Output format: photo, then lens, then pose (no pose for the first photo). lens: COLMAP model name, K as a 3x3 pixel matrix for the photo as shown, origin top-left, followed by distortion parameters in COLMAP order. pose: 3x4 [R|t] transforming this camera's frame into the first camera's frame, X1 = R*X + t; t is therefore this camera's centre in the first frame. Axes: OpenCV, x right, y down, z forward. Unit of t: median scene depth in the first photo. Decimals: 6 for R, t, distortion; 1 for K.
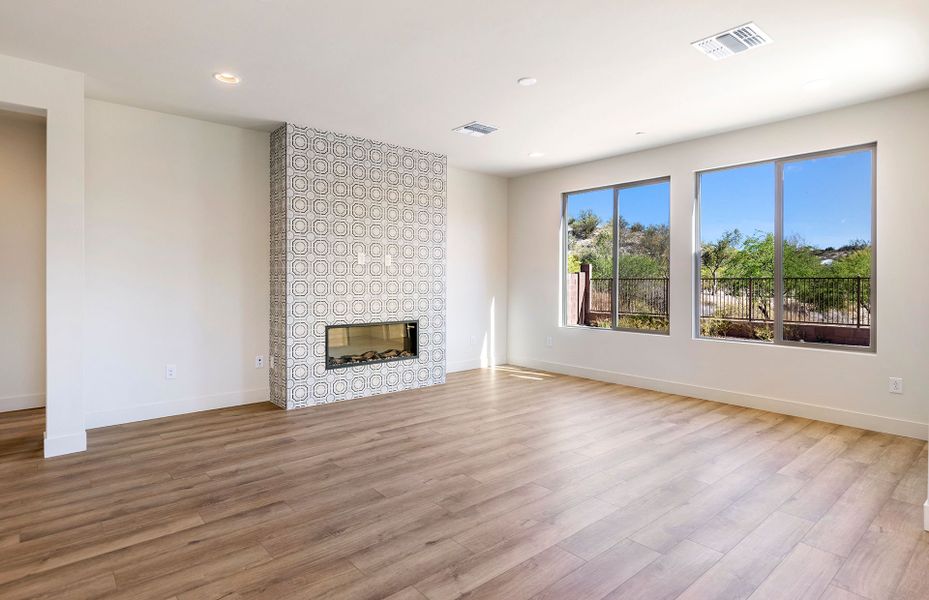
lens RADIAL K [[487.3, 0, 482.9], [0, 487.3, 284.9], [0, 0, 1]] dist [-0.000850, 0.000037]
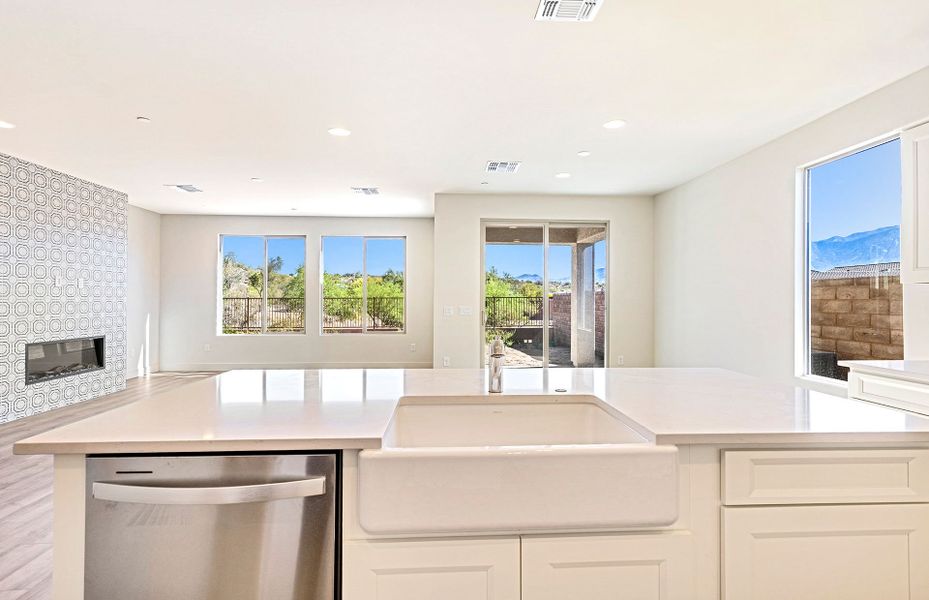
lens RADIAL K [[431.2, 0, 464.5], [0, 431.2, 300.0], [0, 0, 1]] dist [0.001075, 0.000364]
pose [[0.622590, 0.002288, 0.782545, -0.436494], [0.001447, 0.999991, -0.004076, -0.006540], [-0.782547, 0.003670, 0.622580, -0.320123]]
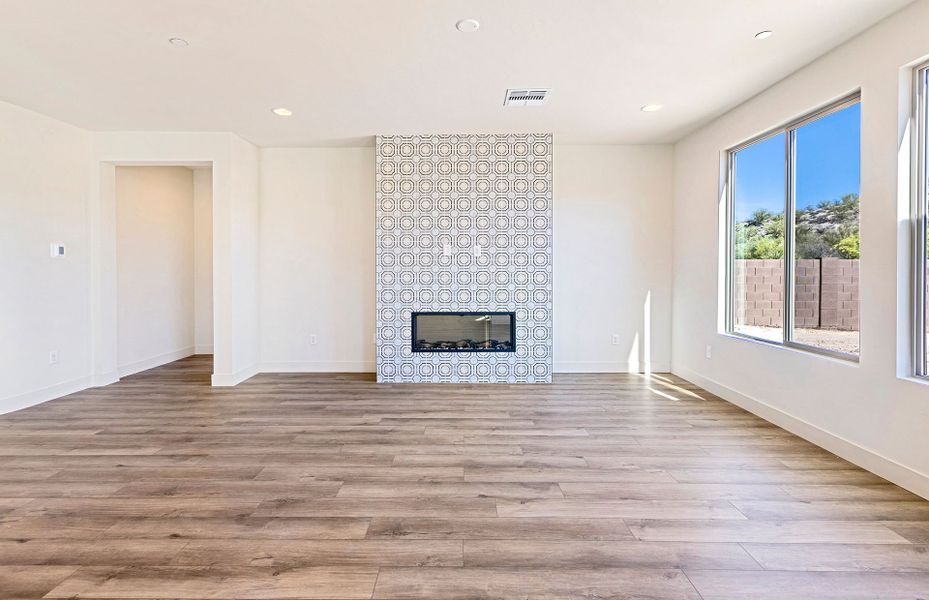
lens RADIAL K [[442.6, 0, 465.1], [0, 442.6, 273.1], [0, 0, 1]] dist [0.000565, 0.000170]
pose [[0.742962, 0.001019, -0.669333, 0.409832], [-0.002902, 0.999994, -0.001699, -0.002920], [0.669328, 0.003205, 0.742960, 0.316288]]
